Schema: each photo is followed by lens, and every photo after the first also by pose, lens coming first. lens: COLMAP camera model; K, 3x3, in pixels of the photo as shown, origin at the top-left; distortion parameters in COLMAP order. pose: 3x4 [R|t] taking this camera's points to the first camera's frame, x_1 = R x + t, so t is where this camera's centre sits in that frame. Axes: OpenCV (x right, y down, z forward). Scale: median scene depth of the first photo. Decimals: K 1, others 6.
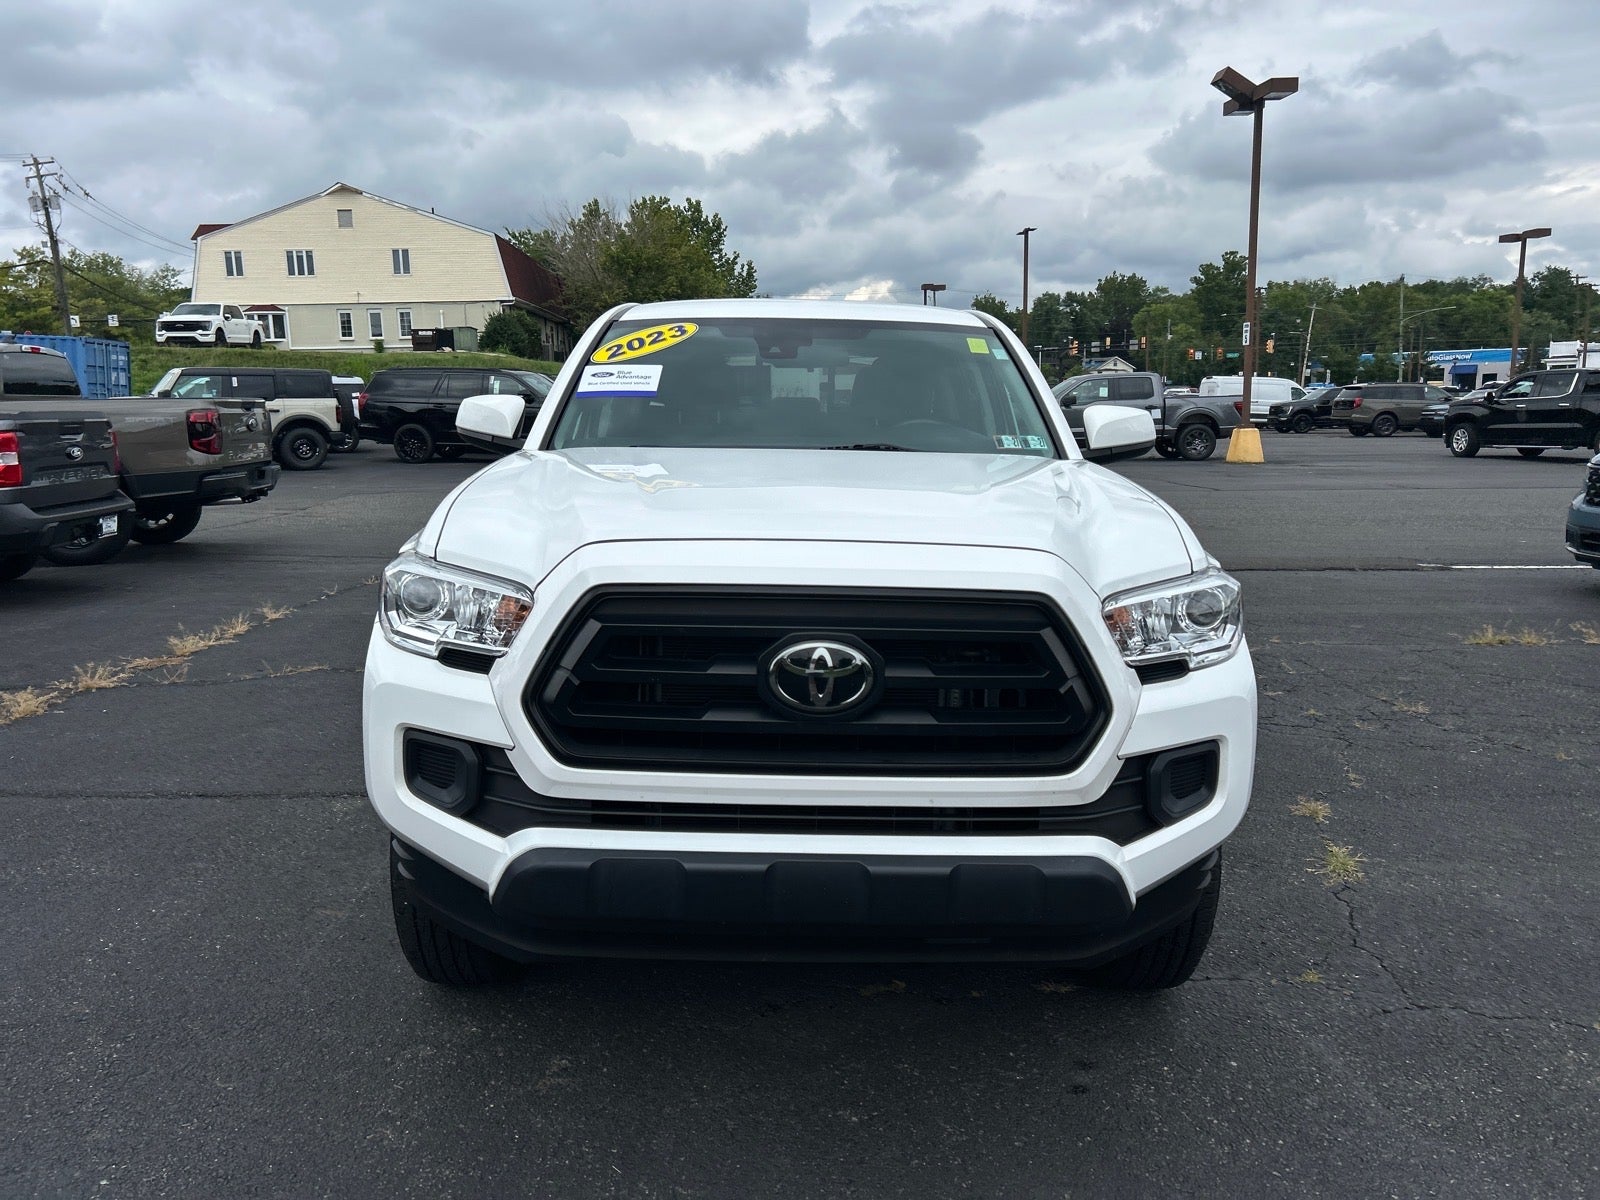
lens RADIAL K [[1207.2, 0, 808.5], [0, 1207.2, 589.3], [0, 0, 1]] dist [0.040780, -0.041647]
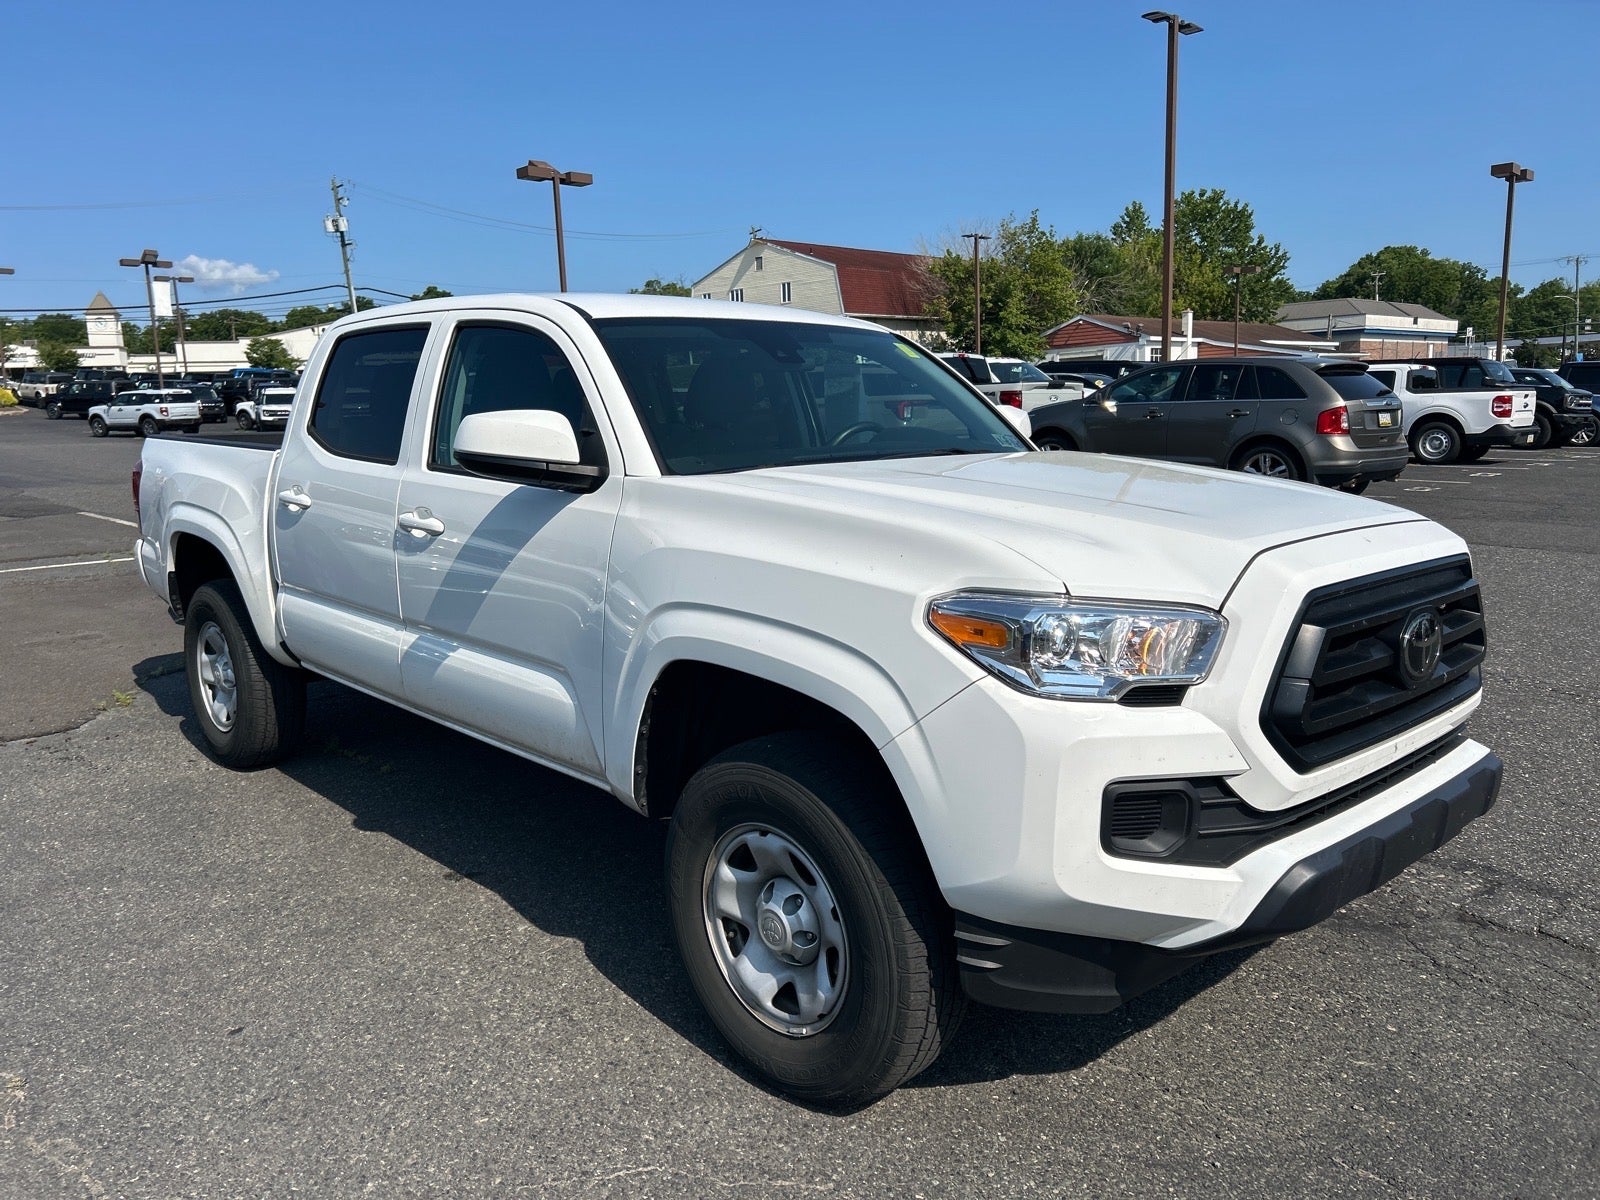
lens RADIAL K [[1207.2, 0, 811.7], [0, 1207.2, 612.0], [0, 0, 1]] dist [0.040780, -0.041647]
pose [[0.735135, -0.136623, 0.664012, -0.962188], [0.123043, 0.990103, 0.067496, -0.088844], [-0.666662, 0.032083, 0.744670, 0.428536]]
